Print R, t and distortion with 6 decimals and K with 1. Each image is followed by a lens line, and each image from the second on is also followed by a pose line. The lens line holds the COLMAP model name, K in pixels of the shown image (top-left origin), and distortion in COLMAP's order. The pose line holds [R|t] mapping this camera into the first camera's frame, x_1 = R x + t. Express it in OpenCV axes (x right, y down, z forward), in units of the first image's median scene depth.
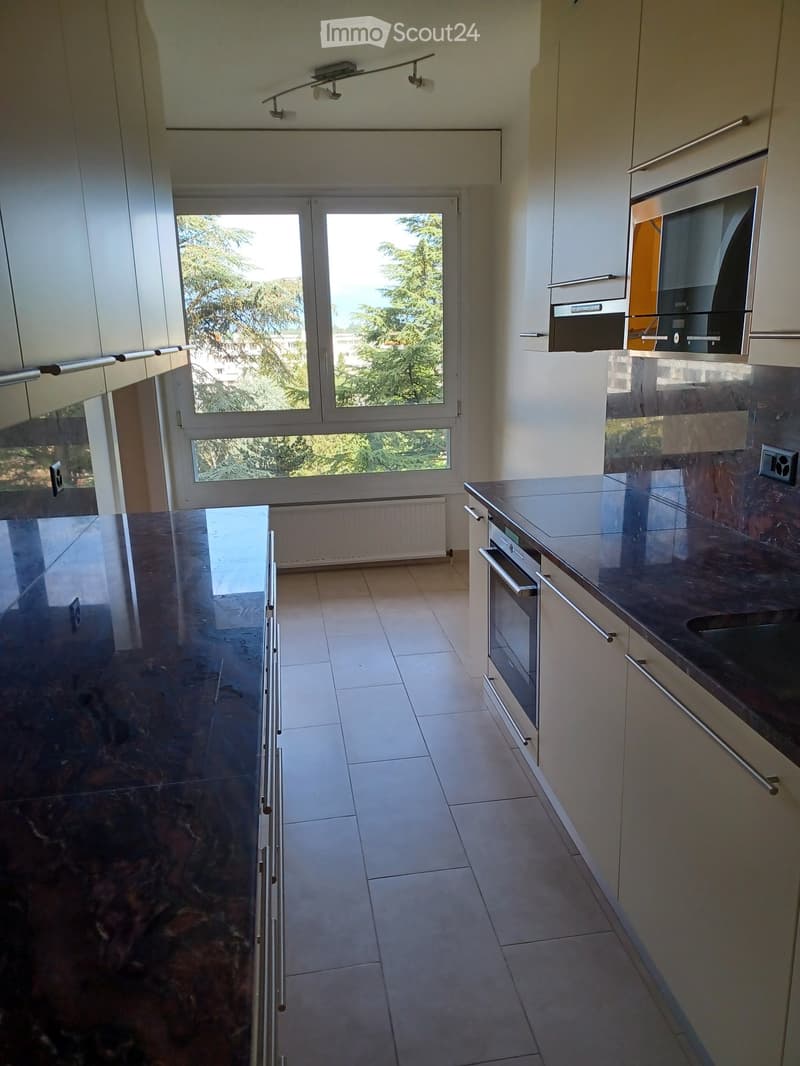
lens RADIAL K [[758.8, 0, 398.4], [0, 758.8, 536.0], [0, 0, 1]] dist [0.033041, -0.035448]
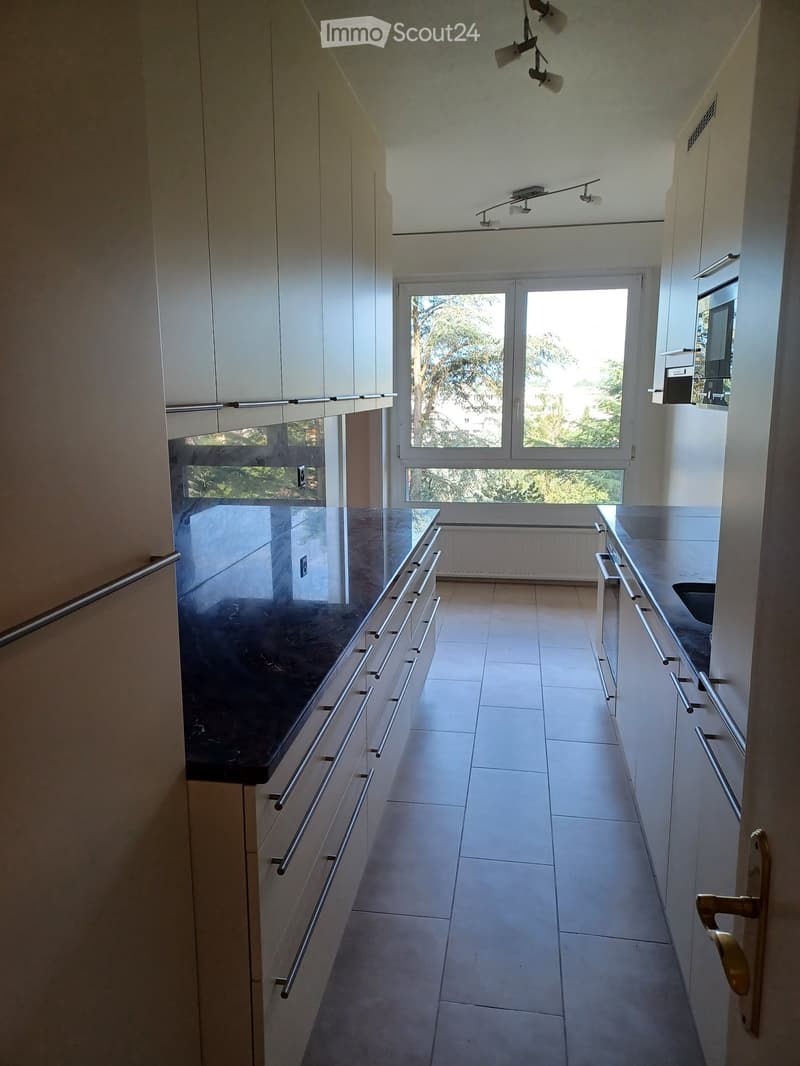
lens RADIAL K [[758.8, 0, 397.3], [0, 758.8, 534.6], [0, 0, 1]] dist [0.033041, -0.035448]
pose [[0.948853, 0.075823, -0.306477, 0.070558], [-0.096217, 0.994003, -0.051970, 0.033061], [0.300699, 0.078800, 0.950458, -0.128556]]
